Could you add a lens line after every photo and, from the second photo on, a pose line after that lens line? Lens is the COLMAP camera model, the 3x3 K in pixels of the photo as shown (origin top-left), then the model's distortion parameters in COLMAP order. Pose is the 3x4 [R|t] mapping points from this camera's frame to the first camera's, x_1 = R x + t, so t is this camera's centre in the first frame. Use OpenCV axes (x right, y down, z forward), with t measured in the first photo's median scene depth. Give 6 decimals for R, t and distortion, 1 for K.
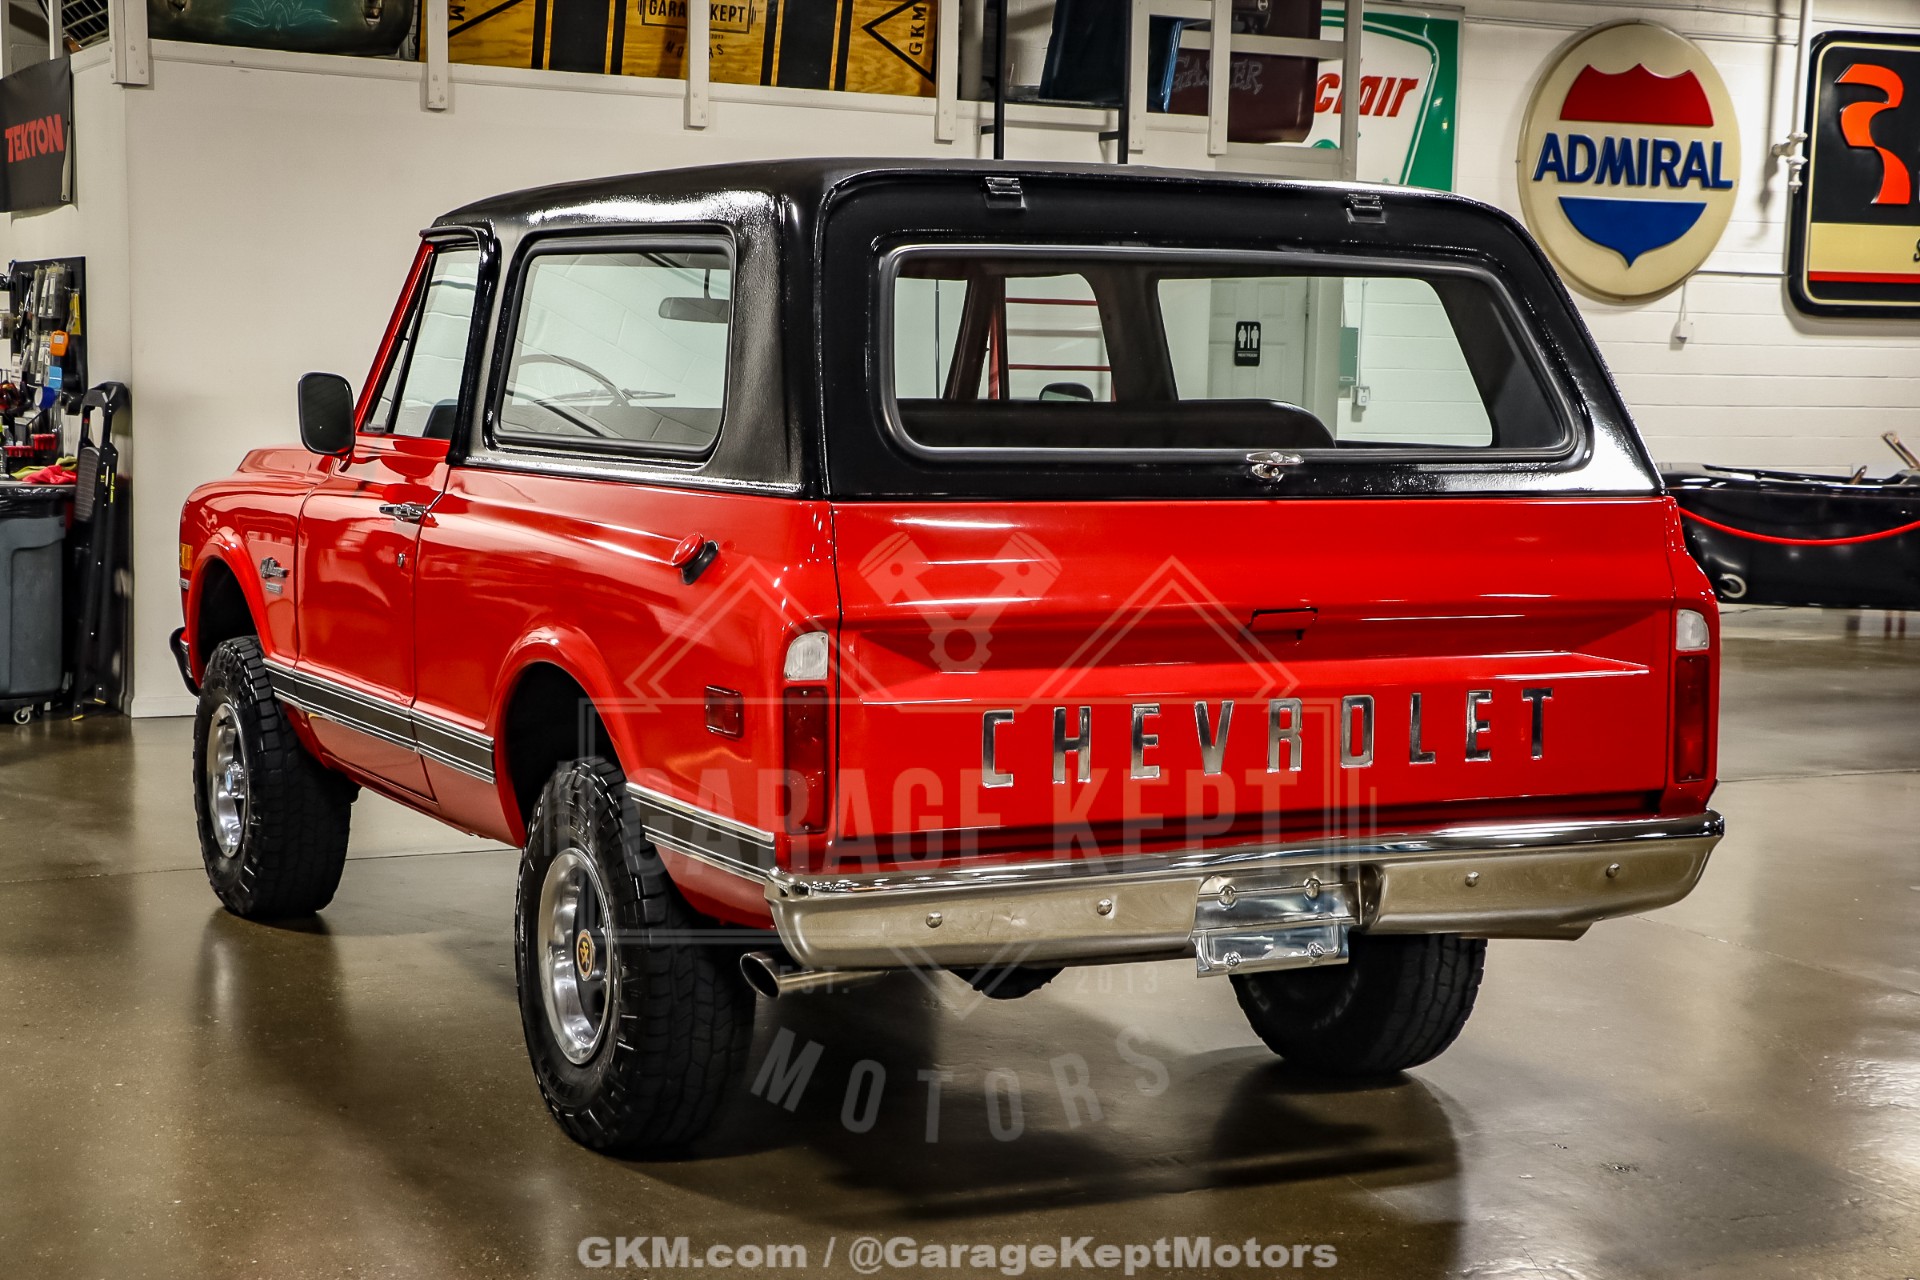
lens RADIAL K [[3102.3, 0, 960.0], [0, 3102.3, 640.0], [0, 0, 1]] dist [0.039092, 0.621673]
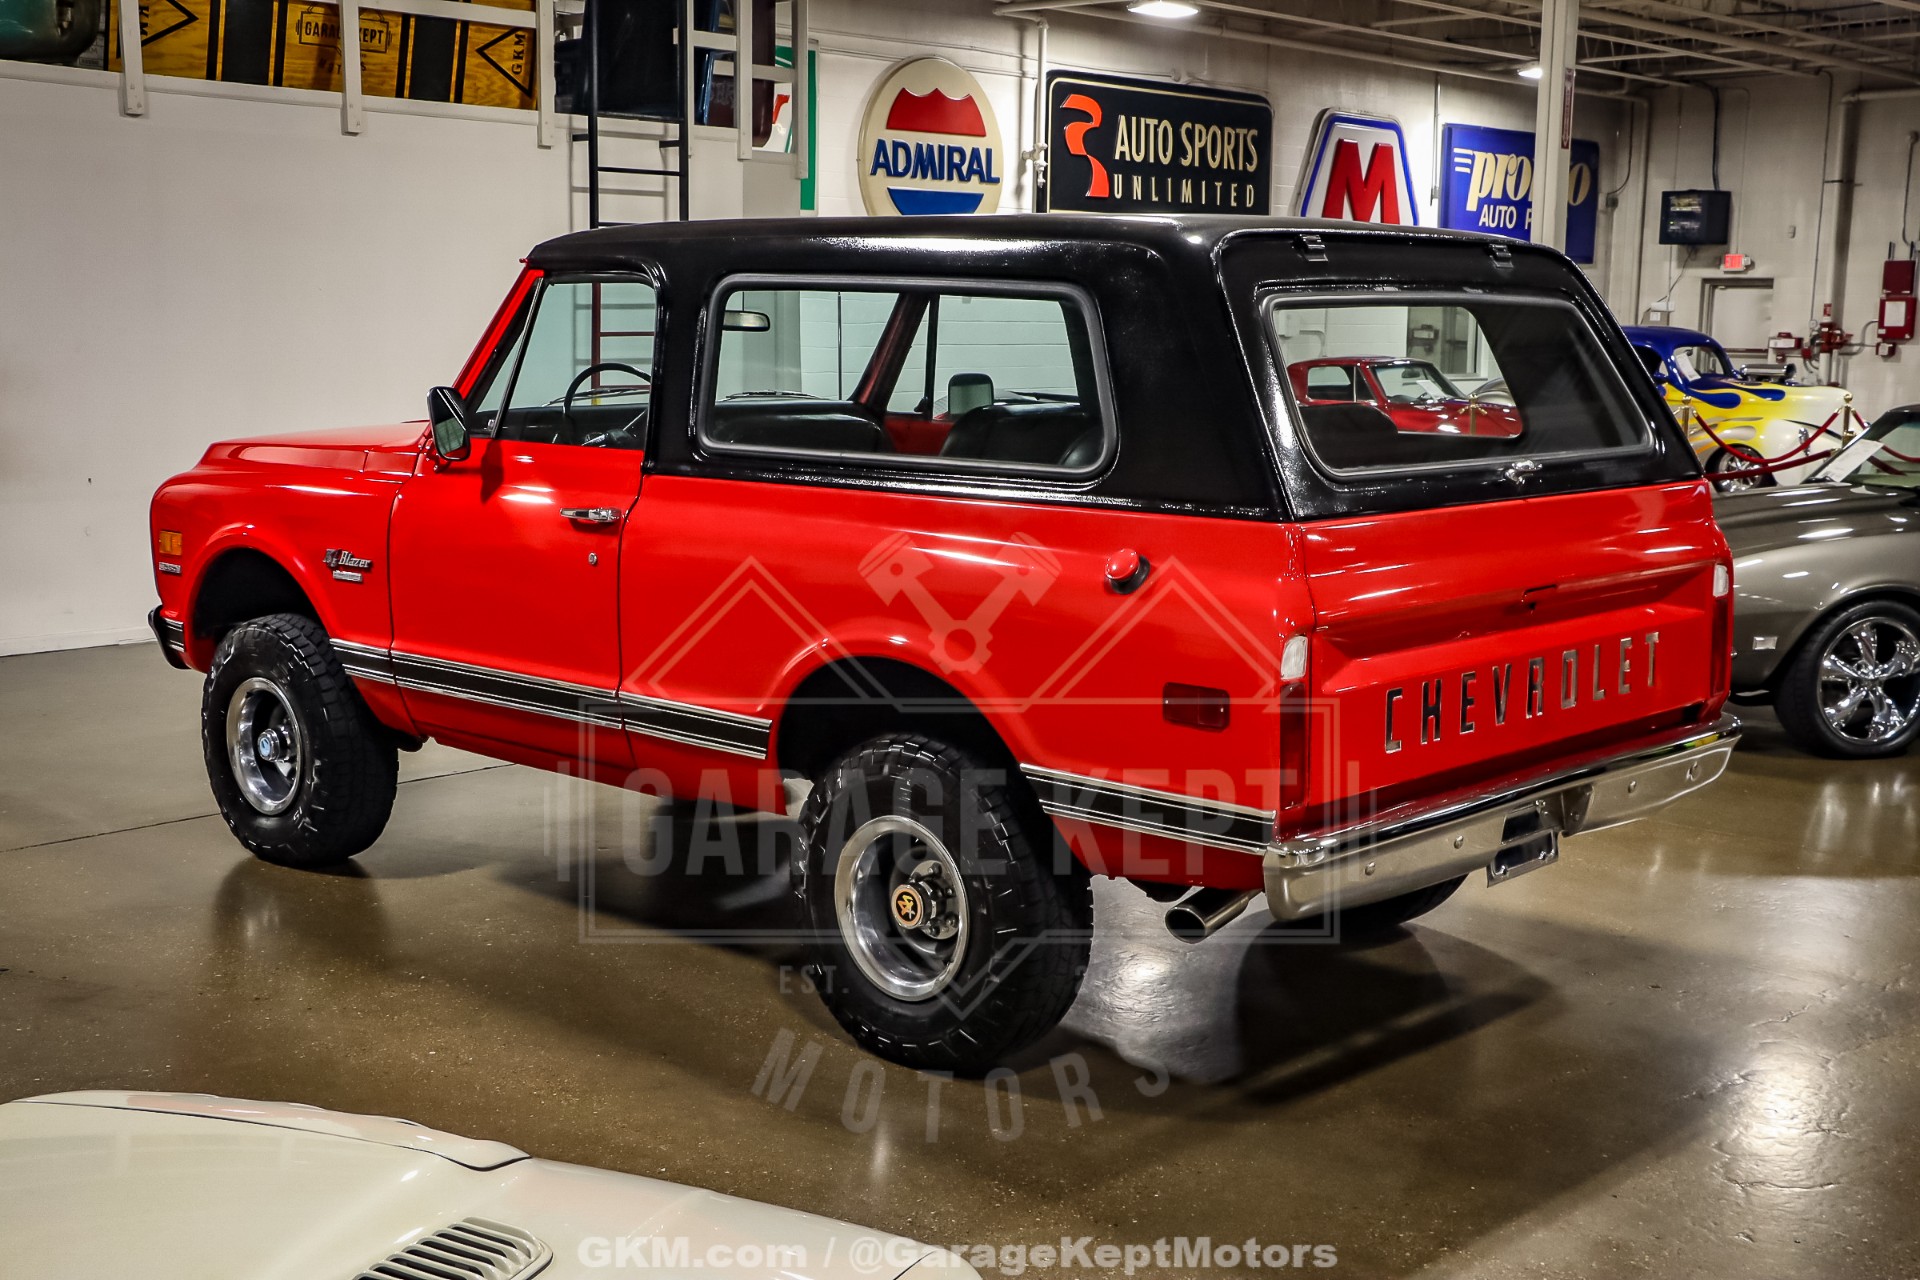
lens RADIAL K [[2308.3, 0, 1018.2], [0, 2308.3, 670.7], [0, 0, 1]] dist [-0.087604, 0.292272]
pose [[0.930610, -0.064516, 0.360283, -0.166209], [0.036944, 0.995872, 0.082906, -0.023800], [-0.364144, -0.063843, 0.929152, 0.085172]]
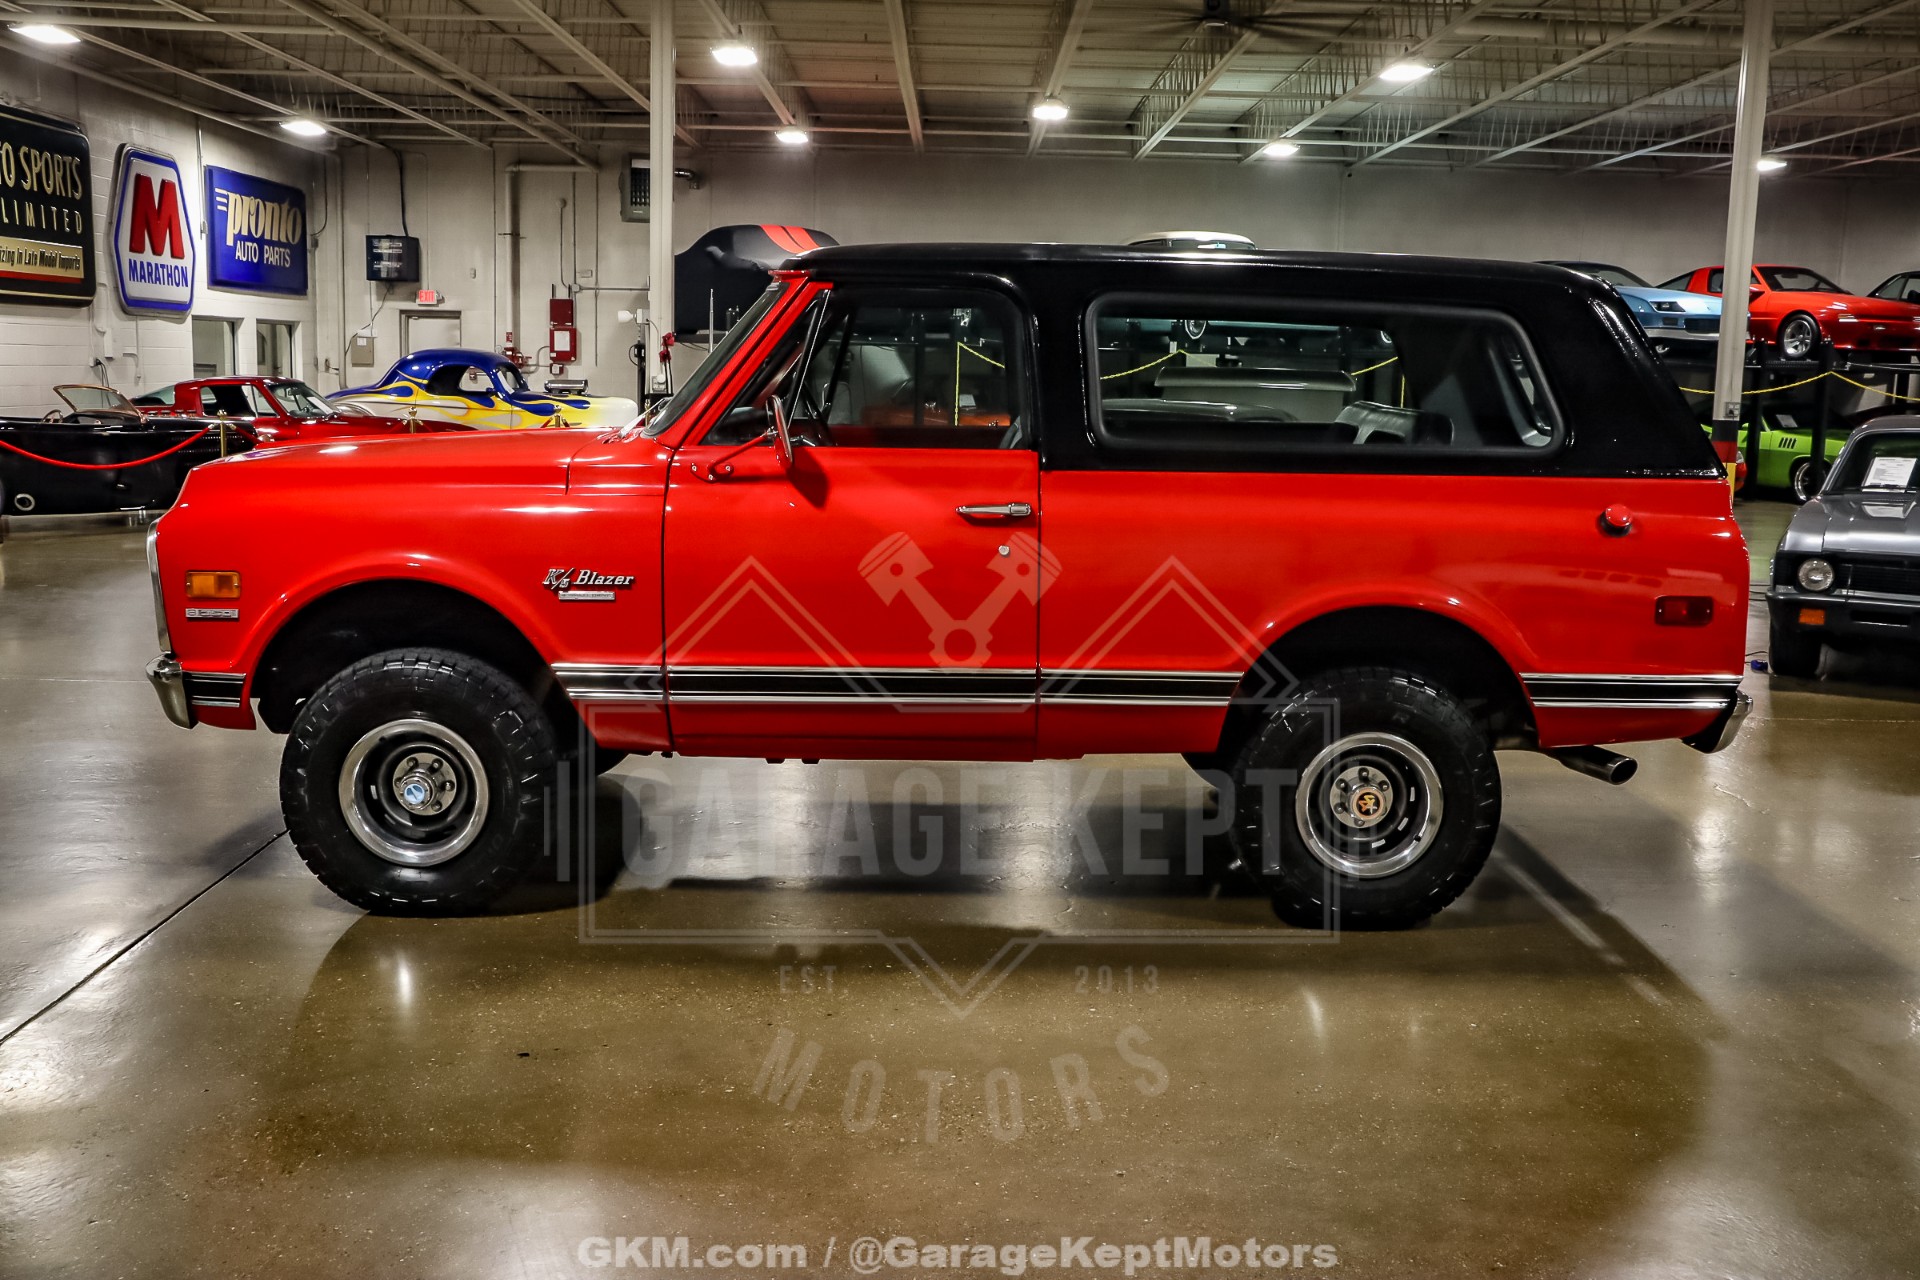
lens RADIAL K [[1897.4, 0, 960.0], [0, 1897.4, 640.0], [0, 0, 1]] dist [0.001708, 0.102312]
pose [[0.434396, -0.141661, 0.889512, -0.437021], [0.067509, 0.989898, 0.124680, -0.043136], [-0.898188, 0.005889, 0.439571, 0.351238]]
